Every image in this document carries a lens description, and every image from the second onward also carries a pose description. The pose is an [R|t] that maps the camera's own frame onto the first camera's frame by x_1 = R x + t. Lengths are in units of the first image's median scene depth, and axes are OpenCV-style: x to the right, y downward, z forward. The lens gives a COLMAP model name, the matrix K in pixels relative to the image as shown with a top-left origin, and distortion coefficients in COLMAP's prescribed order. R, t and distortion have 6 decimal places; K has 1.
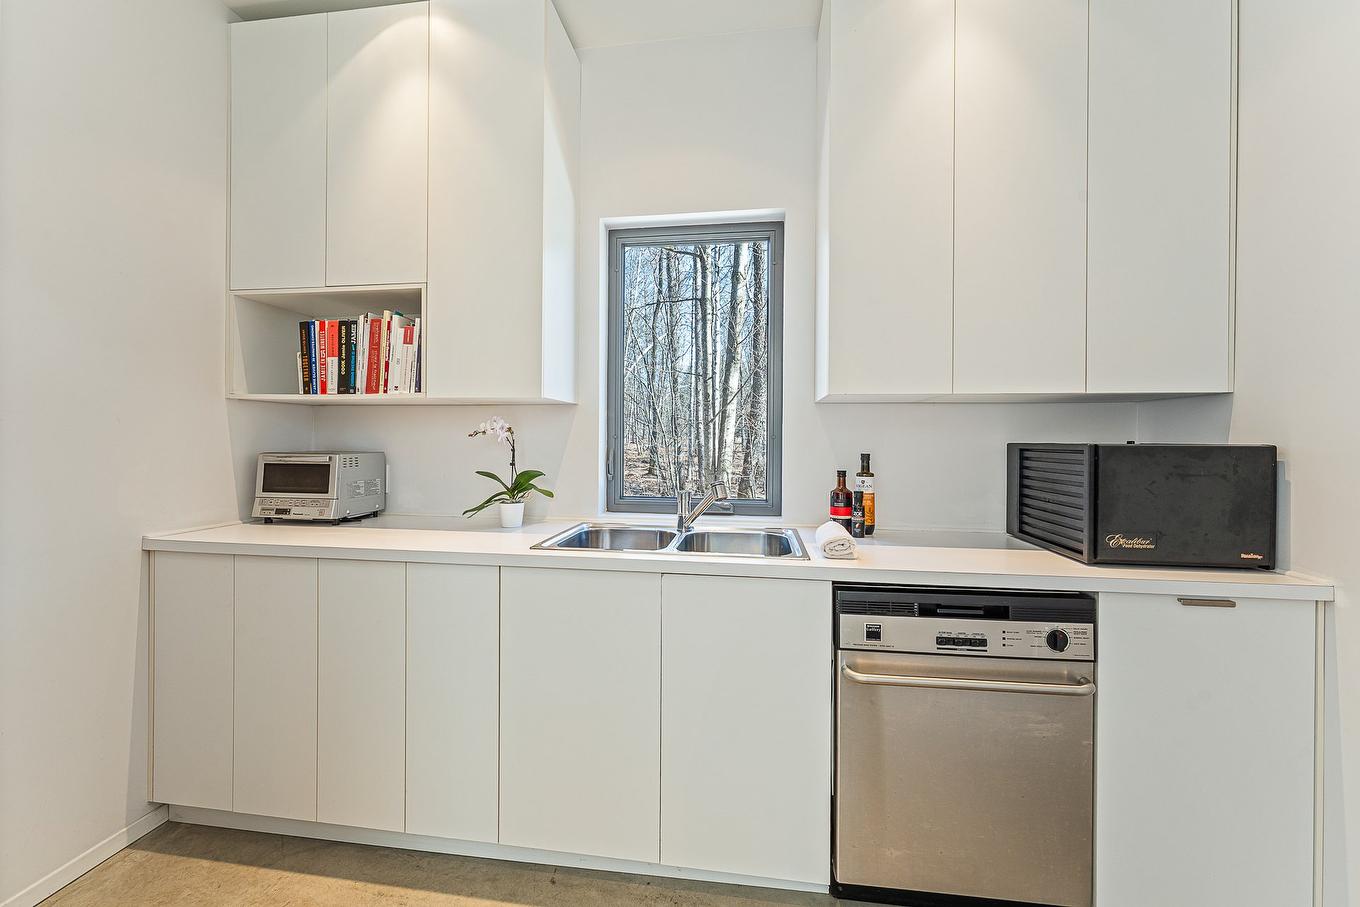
lens RADIAL K [[552.0, 0, 673.4], [0, 552.0, 476.1], [0, 0, 1]] dist [-0.000235, -0.000077]
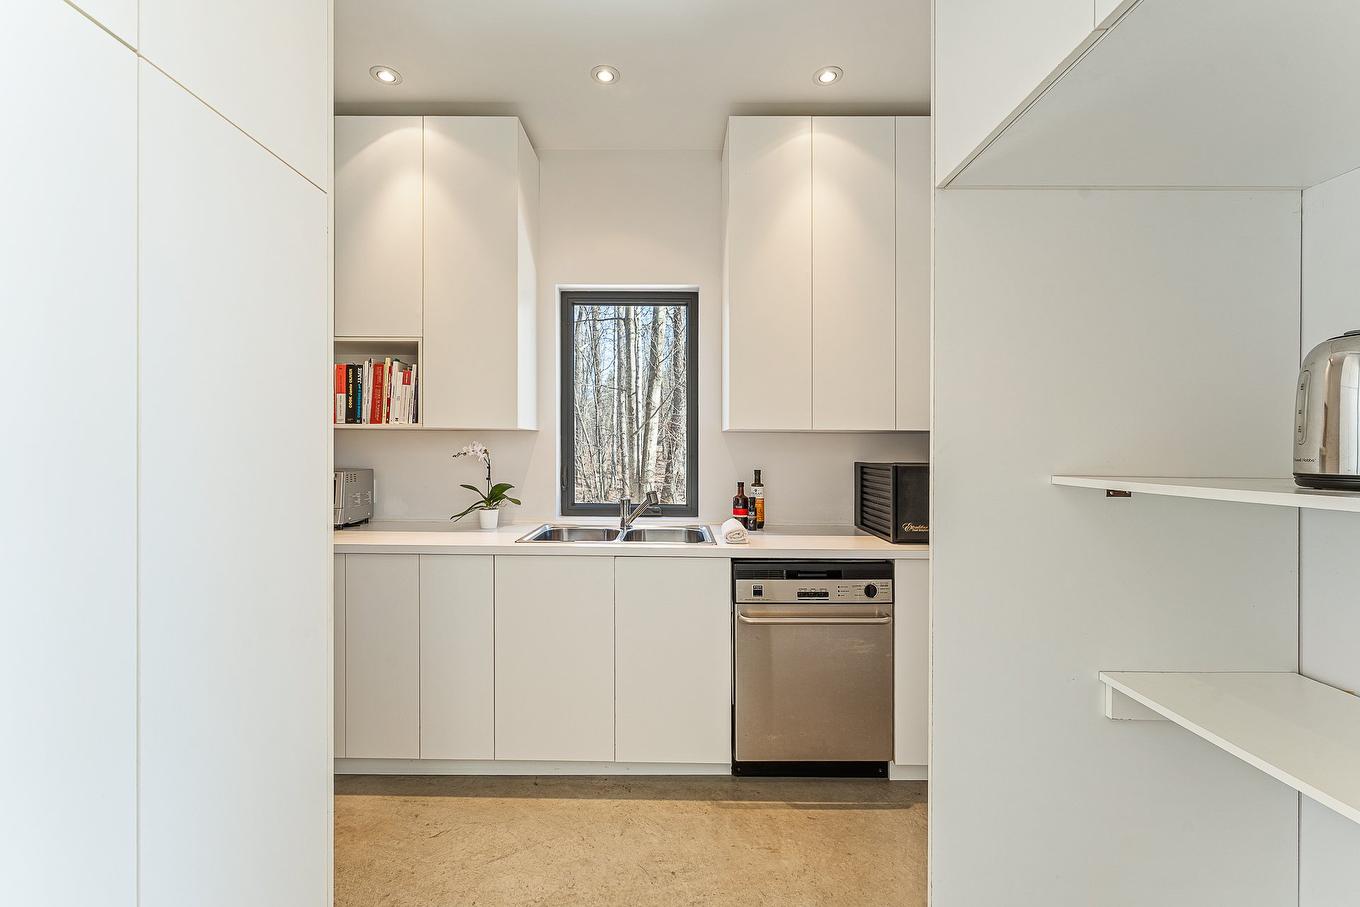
lens RADIAL K [[552.0, 0, 673.4], [0, 552.0, 476.1], [0, 0, 1]] dist [-0.000235, -0.000077]
pose [[0.989710, -0.005689, 0.142975, -0.057012], [0.007695, 0.999880, -0.013479, -0.008036], [-0.142881, 0.014441, 0.989635, -0.335144]]
